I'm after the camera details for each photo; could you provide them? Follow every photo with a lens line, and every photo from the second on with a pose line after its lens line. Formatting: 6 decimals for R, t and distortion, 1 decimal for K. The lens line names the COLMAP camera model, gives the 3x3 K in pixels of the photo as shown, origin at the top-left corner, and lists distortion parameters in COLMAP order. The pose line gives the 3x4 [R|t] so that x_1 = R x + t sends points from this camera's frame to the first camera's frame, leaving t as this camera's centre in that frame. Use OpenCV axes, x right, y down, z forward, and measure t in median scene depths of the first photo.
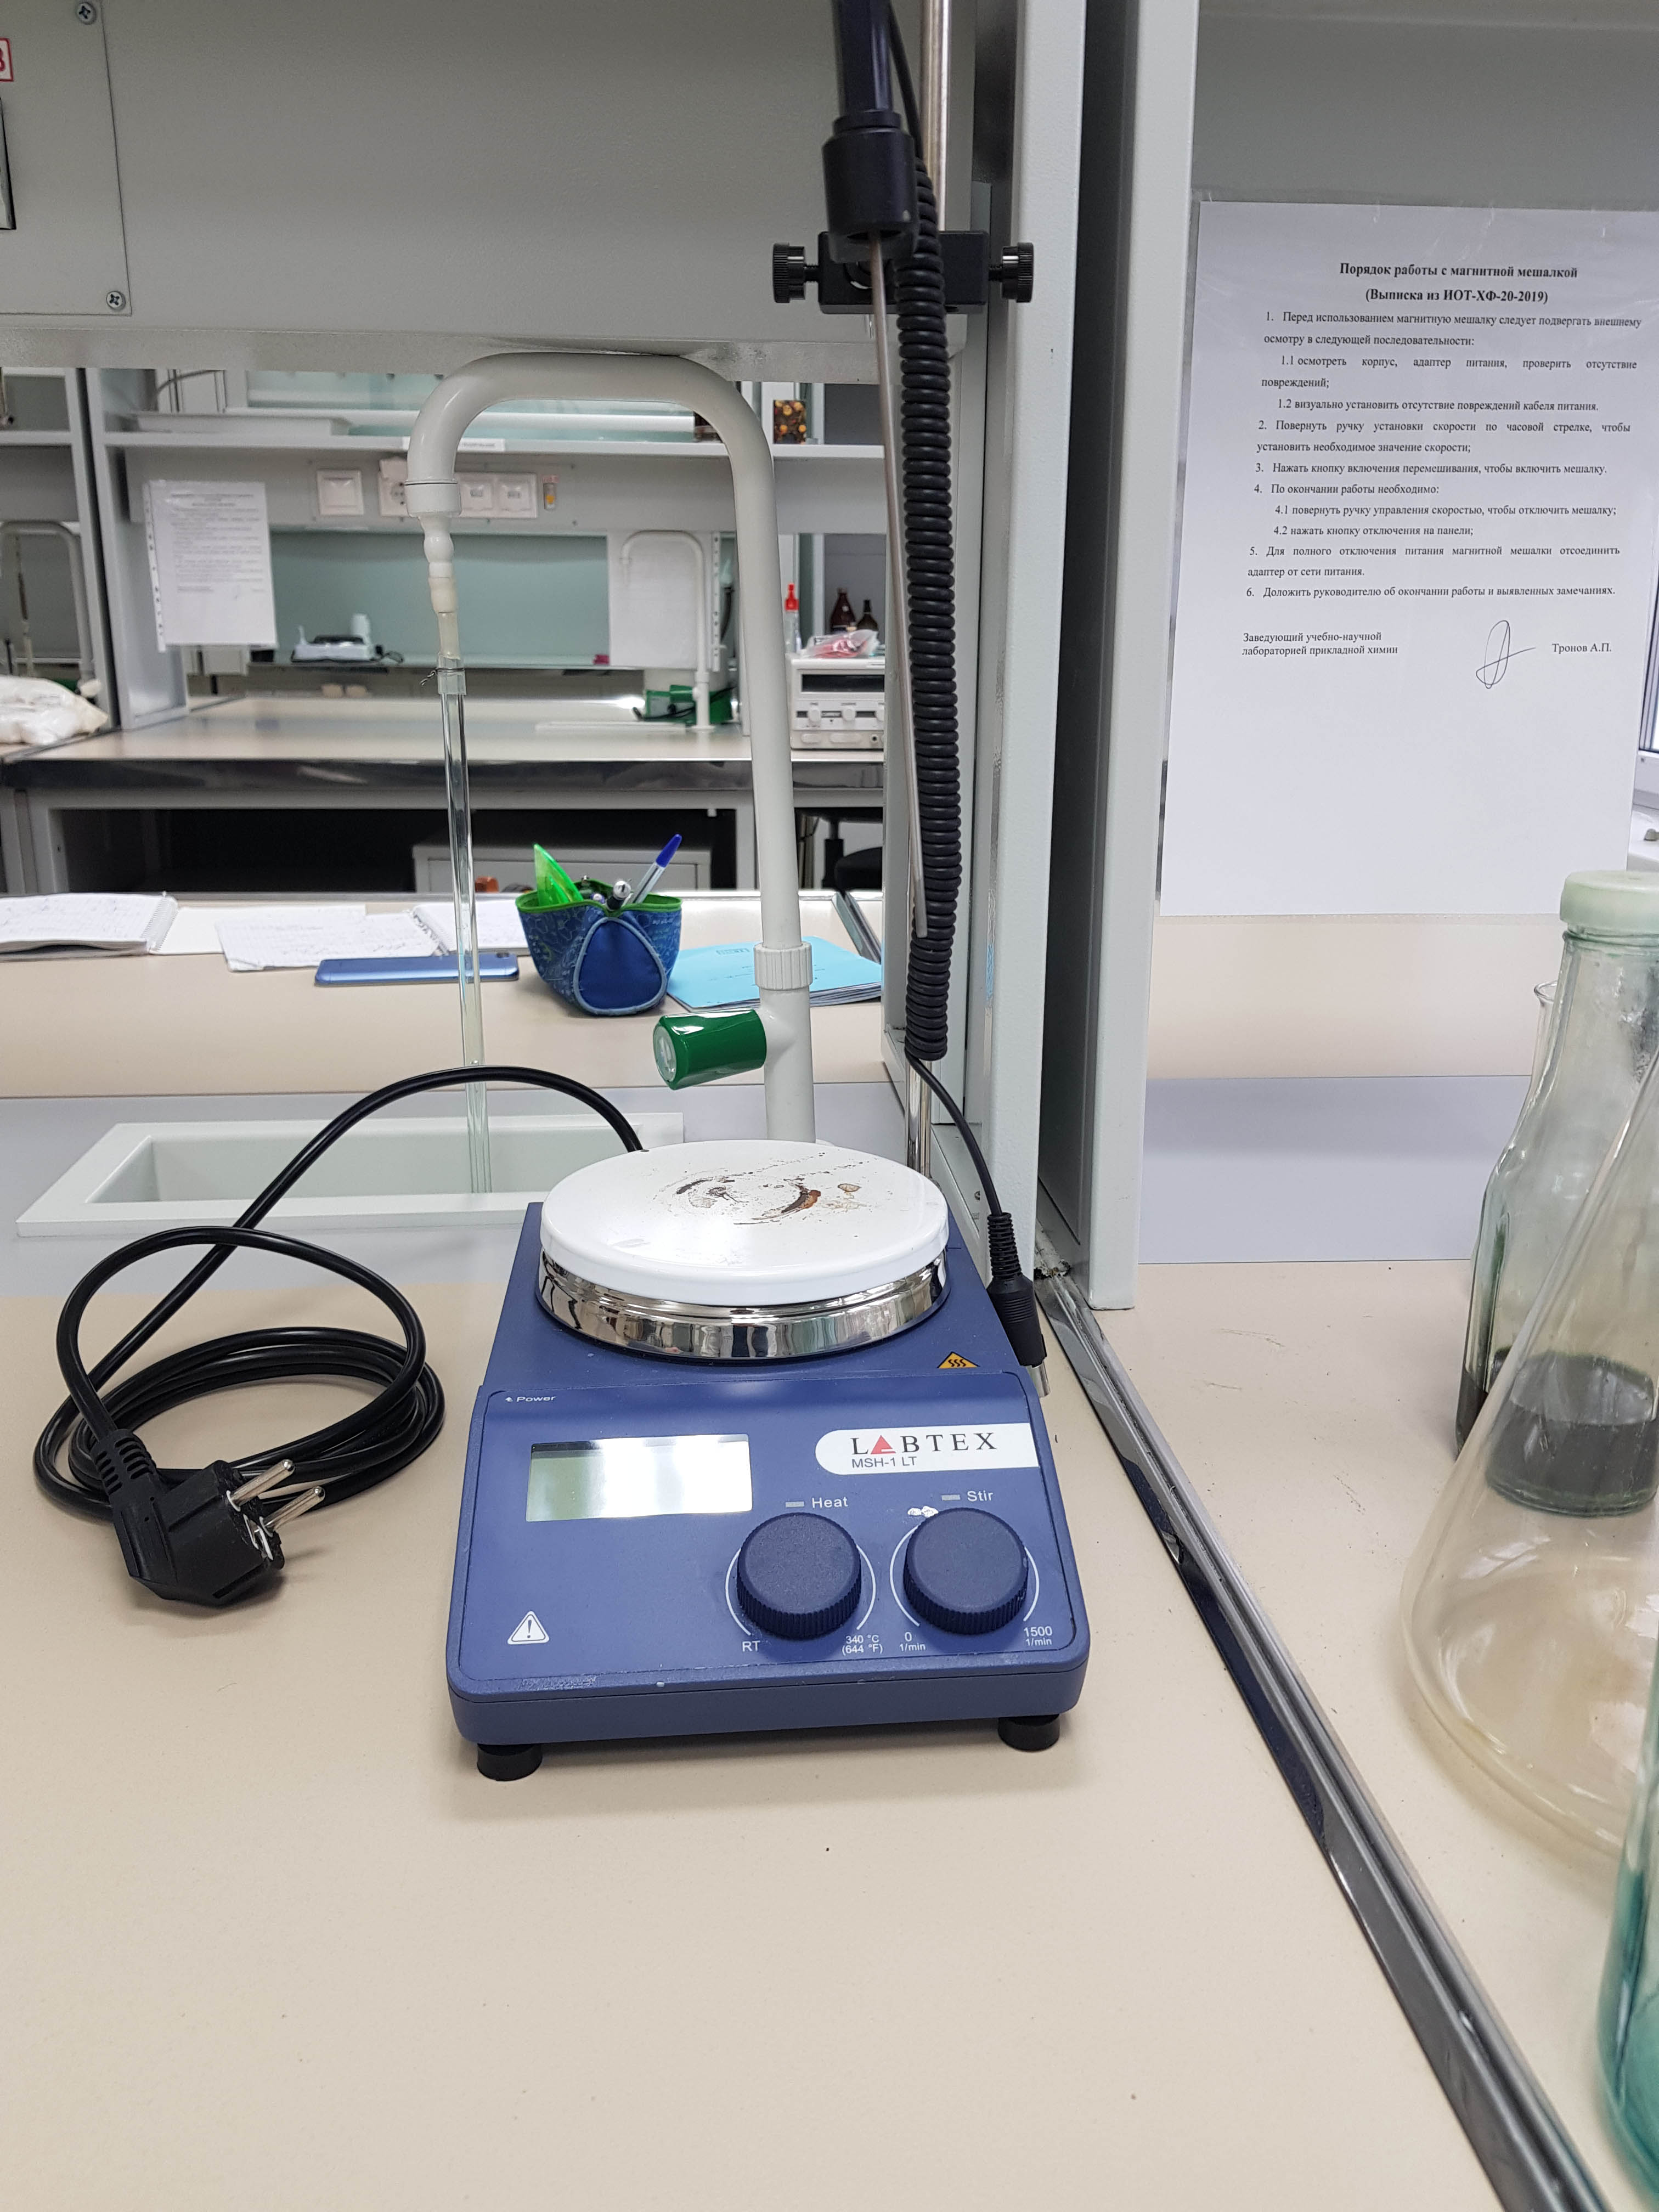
lens RADIAL K [[1804.4, 0, 830.5], [0, 1804.4, 1106.6], [0, 0, 1]] dist [-0.058650, -0.011228]
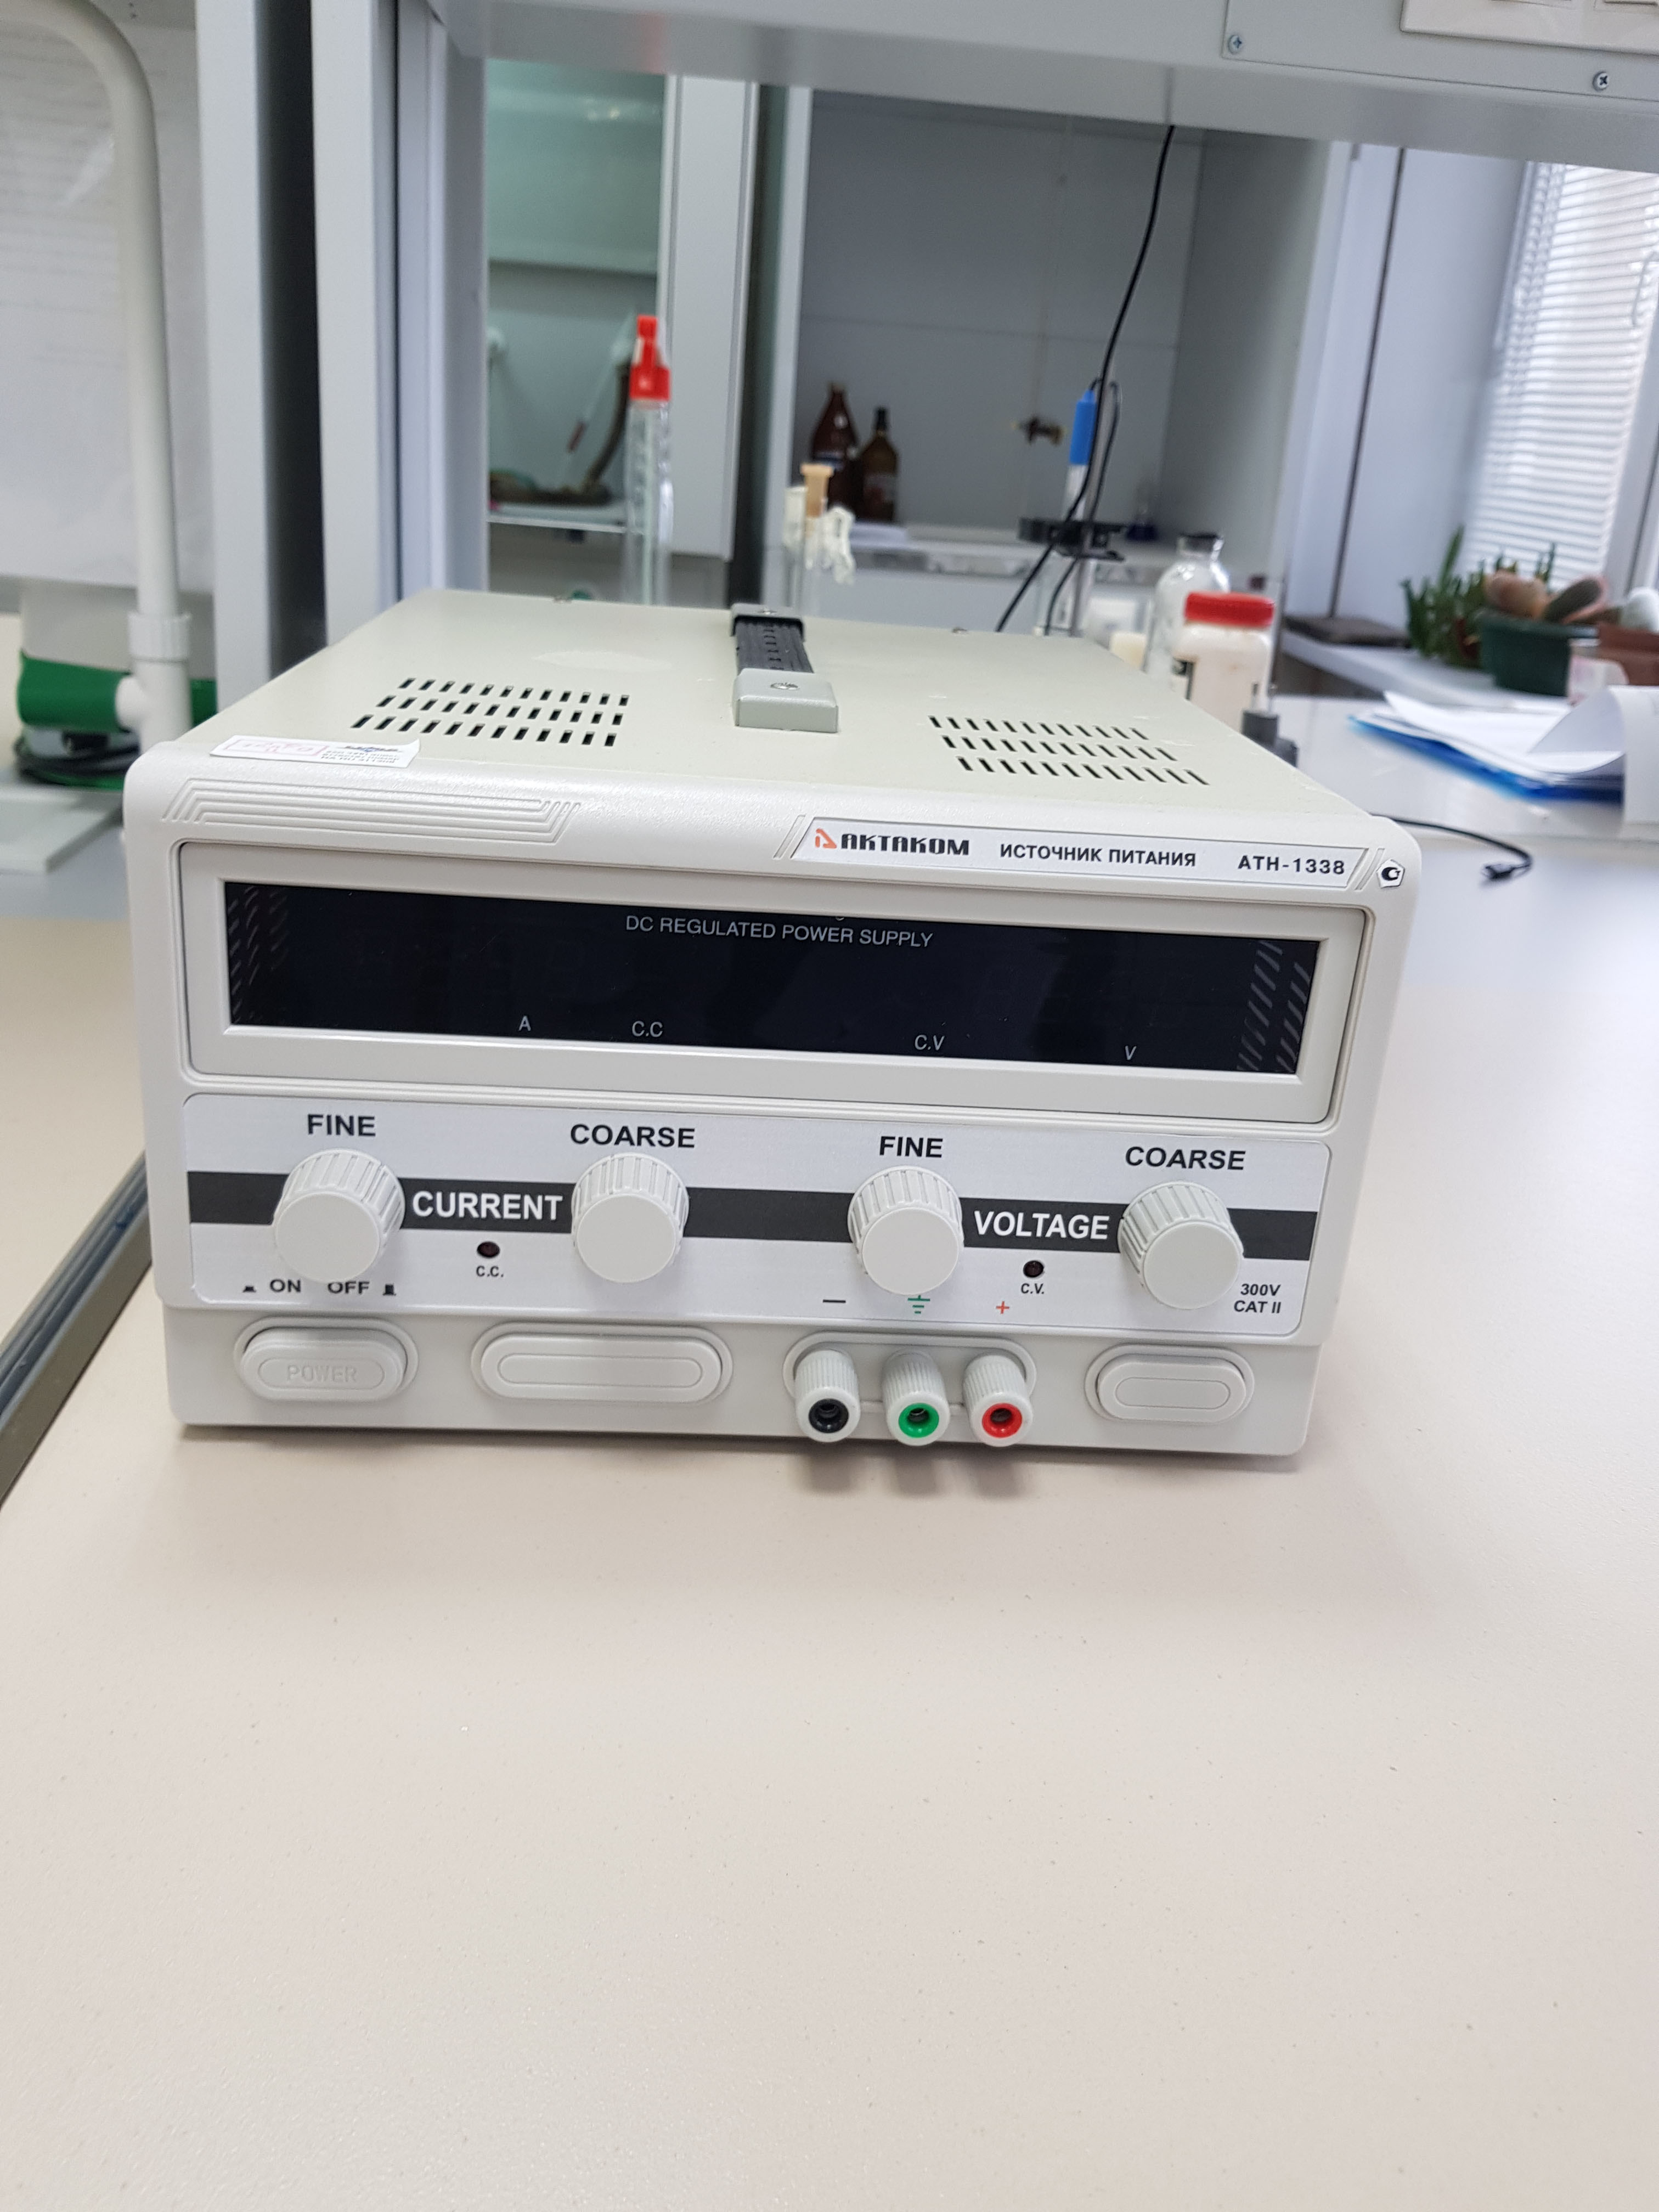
lens RADIAL K [[1804.4, 0, 827.1], [0, 1804.4, 1102.8], [0, 0, 1]] dist [-0.058650, -0.011228]
pose [[0.997839, 0.064618, 0.011889, 0.021623], [-0.065411, 0.994030, 0.087324, -0.237129], [-0.006175, -0.087913, 0.996109, 0.878746]]
